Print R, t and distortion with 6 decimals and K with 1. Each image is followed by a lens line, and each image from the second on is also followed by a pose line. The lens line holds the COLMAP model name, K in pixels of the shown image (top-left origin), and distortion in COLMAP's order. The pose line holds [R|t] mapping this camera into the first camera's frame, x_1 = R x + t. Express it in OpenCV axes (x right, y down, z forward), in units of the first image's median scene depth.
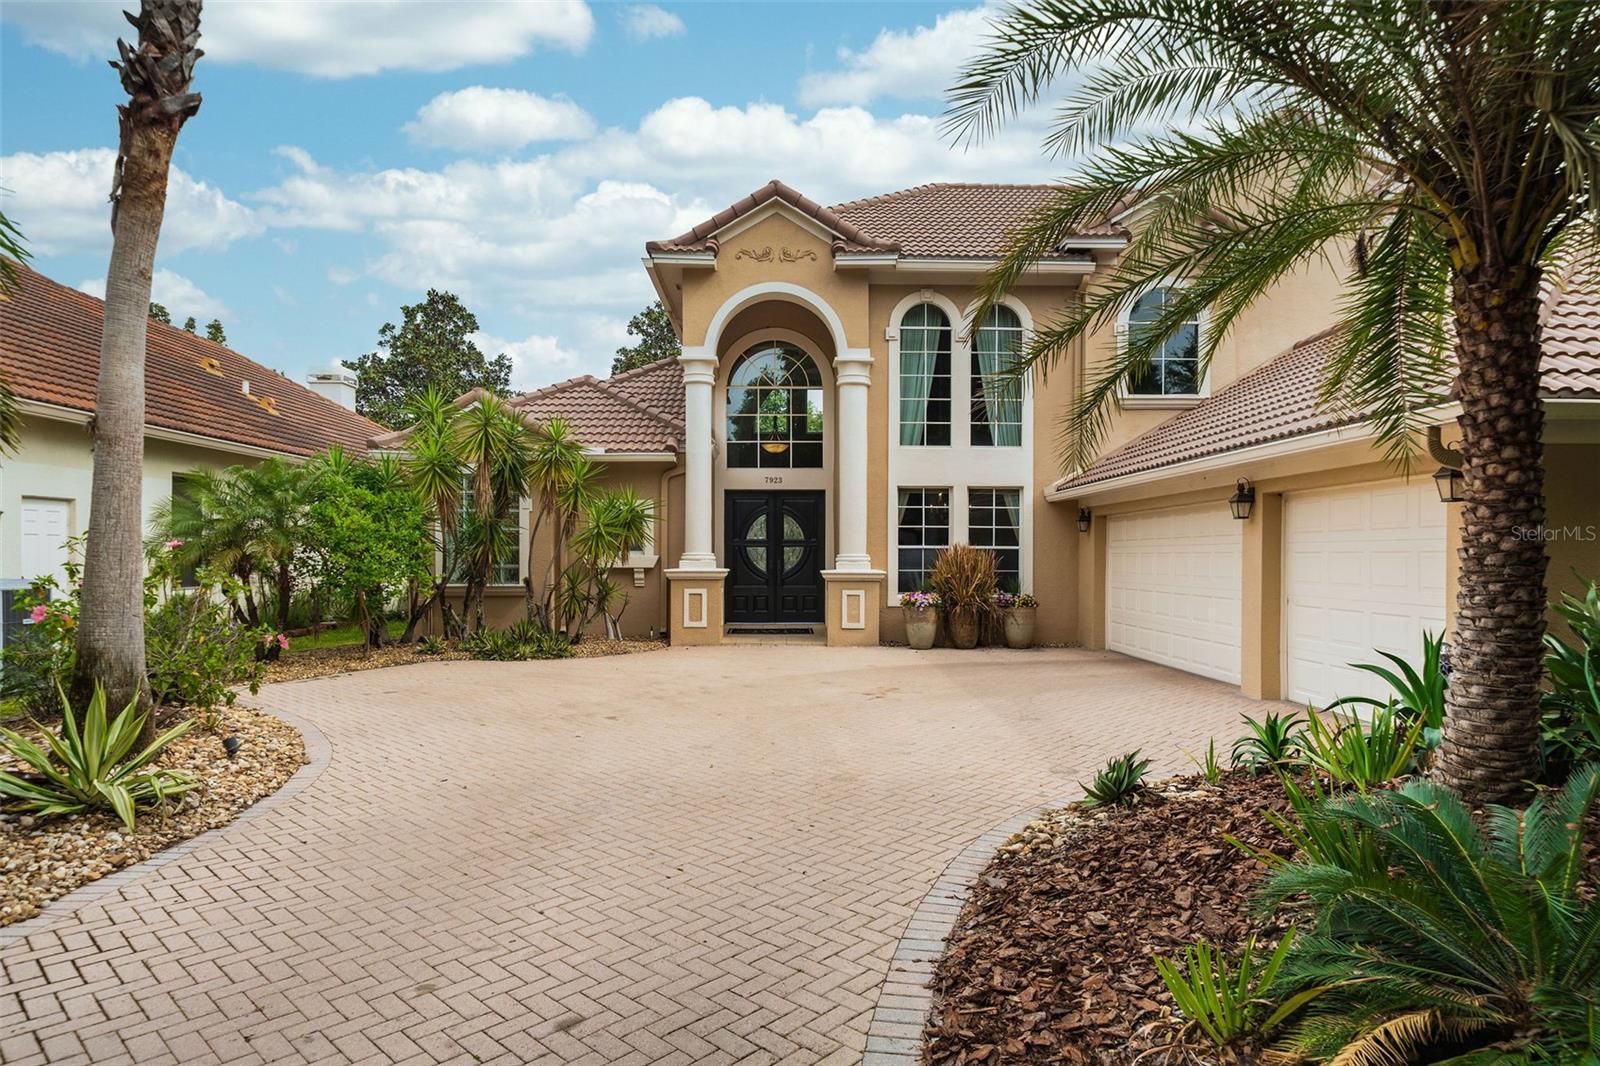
lens RADIAL K [[963.0, 0, 799.4], [0, 963.0, 537.0], [0, 0, 1]] dist [0.004426, 0.001010]
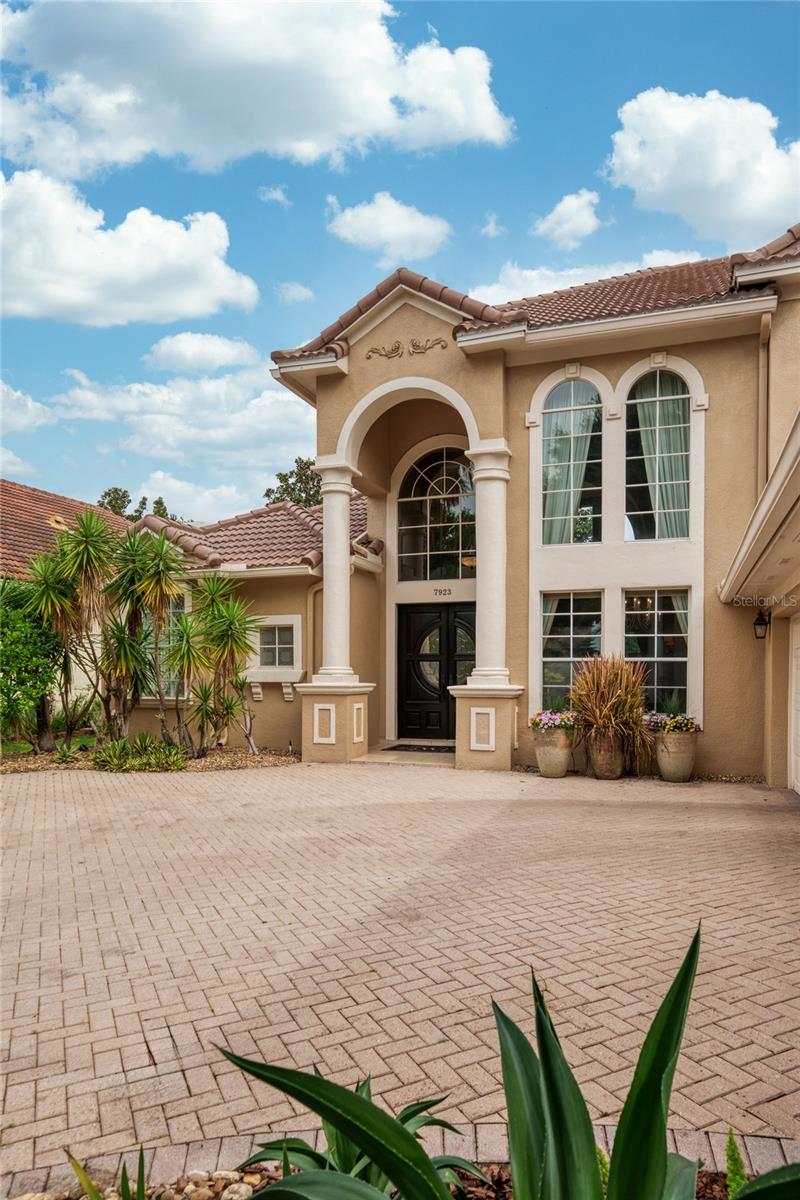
lens RADIAL K [[771.5, 0, 404.9], [0, 771.5, 664.1], [0, 0, 1]] dist [-0.001939, 0.001442]
pose [[0.936445, -0.005652, -0.350770, 0.233918], [0.008369, 0.999946, 0.006230, 0.009066], [0.350716, -0.008770, 0.936441, 0.291764]]
